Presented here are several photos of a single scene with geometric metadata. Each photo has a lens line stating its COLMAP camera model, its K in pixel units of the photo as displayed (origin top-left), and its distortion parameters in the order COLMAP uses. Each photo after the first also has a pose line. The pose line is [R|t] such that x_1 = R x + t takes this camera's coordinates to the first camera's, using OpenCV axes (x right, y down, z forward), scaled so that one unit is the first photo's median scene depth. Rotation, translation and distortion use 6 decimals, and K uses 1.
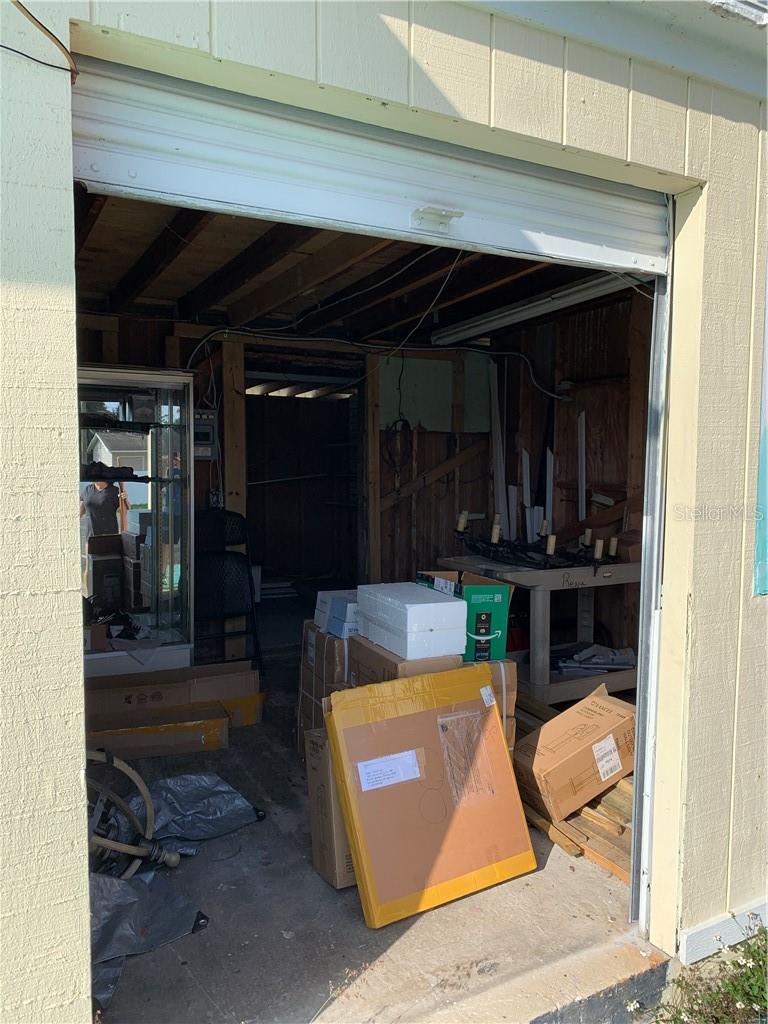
lens RADIAL K [[781.4, 0, 392.2], [0, 781.4, 513.2], [0, 0, 1]] dist [0.034989, -0.051887]
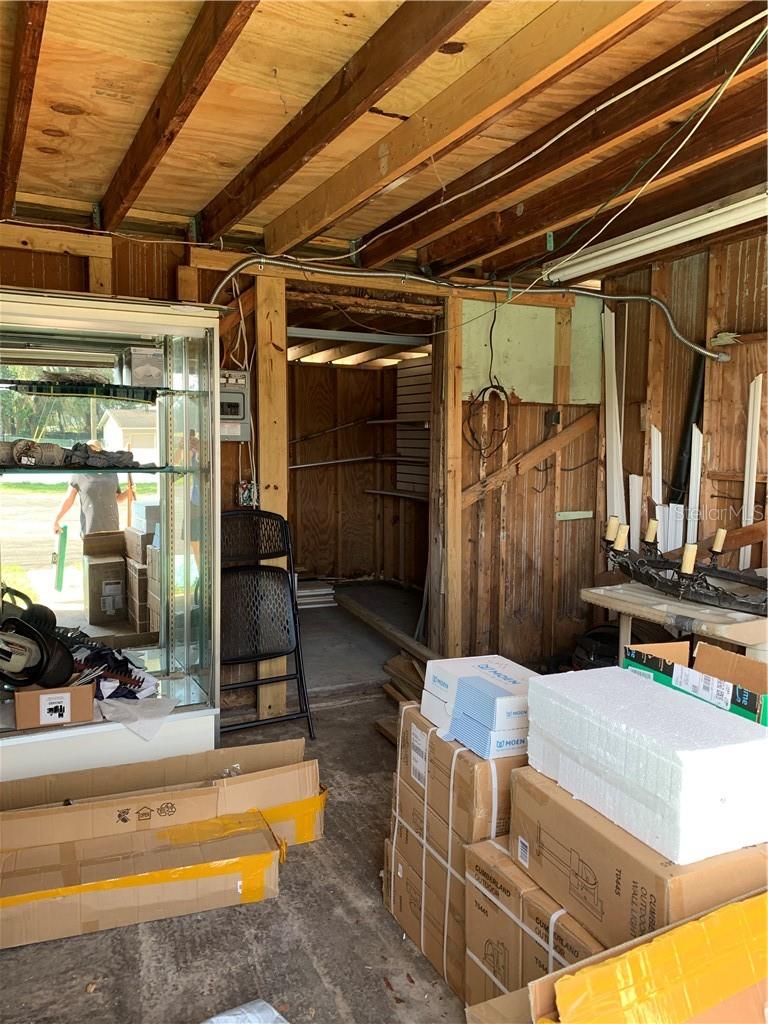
lens RADIAL K [[781.4, 0, 375.3], [0, 781.4, 512.5], [0, 0, 1]] dist [0.034989, -0.051887]
pose [[0.999426, 0.005247, -0.033475, -0.079736], [-0.004300, 0.999590, 0.028306, -0.022232], [0.033609, -0.028145, 0.999039, 0.269571]]
